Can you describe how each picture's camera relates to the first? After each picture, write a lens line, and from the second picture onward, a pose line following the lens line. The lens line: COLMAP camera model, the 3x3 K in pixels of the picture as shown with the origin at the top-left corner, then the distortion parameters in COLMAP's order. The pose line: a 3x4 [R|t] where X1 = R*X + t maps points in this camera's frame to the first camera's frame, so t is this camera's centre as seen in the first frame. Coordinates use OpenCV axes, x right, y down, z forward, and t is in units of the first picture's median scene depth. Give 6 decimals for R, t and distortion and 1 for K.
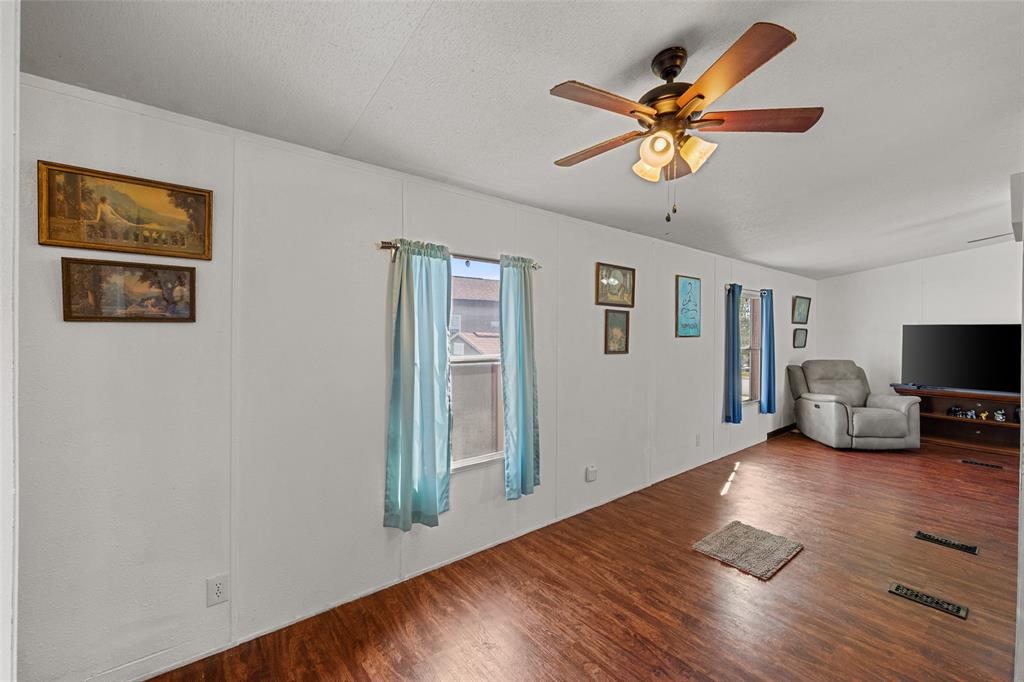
lens RADIAL K [[417.7, 0, 510.0], [0, 417.7, 334.3], [0, 0, 1]] dist [-0.000764, -0.000138]
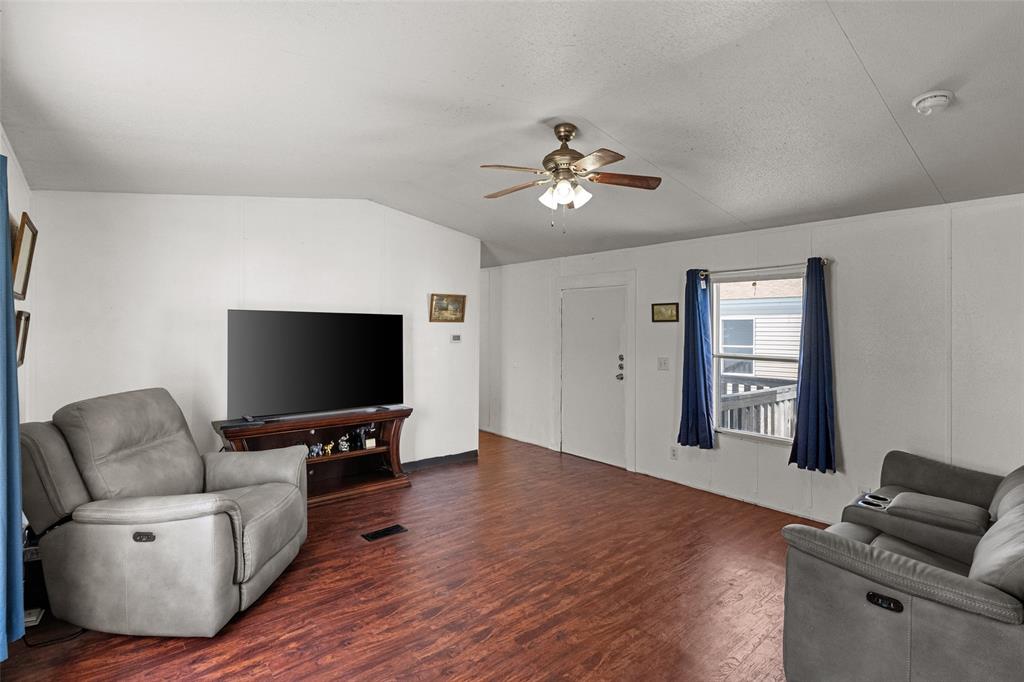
lens RADIAL K [[497.9, 0, 516.9], [0, 497.9, 329.5], [0, 0, 1]] dist [-0.000607, 0.000125]
pose [[-0.040468, -0.010626, 0.999124, 0.496119], [-0.008185, 0.999913, 0.010302, -0.011491], [-0.999147, -0.007761, -0.040551, 1.131508]]
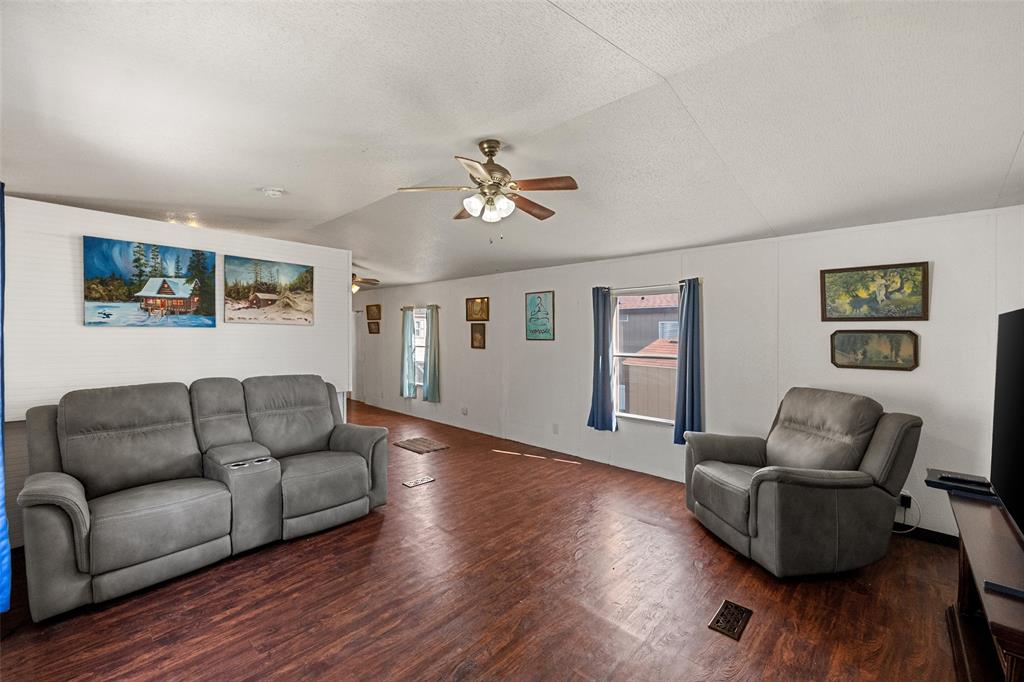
lens RADIAL K [[425.9, 0, 505.8], [0, 425.9, 326.1], [0, 0, 1]] dist [0.002548, 0.000279]
pose [[0.133135, -0.027006, -0.990730, 2.150190], [-0.013534, 0.999486, -0.029063, 0.004433], [0.991005, 0.017278, 0.132702, 0.928247]]
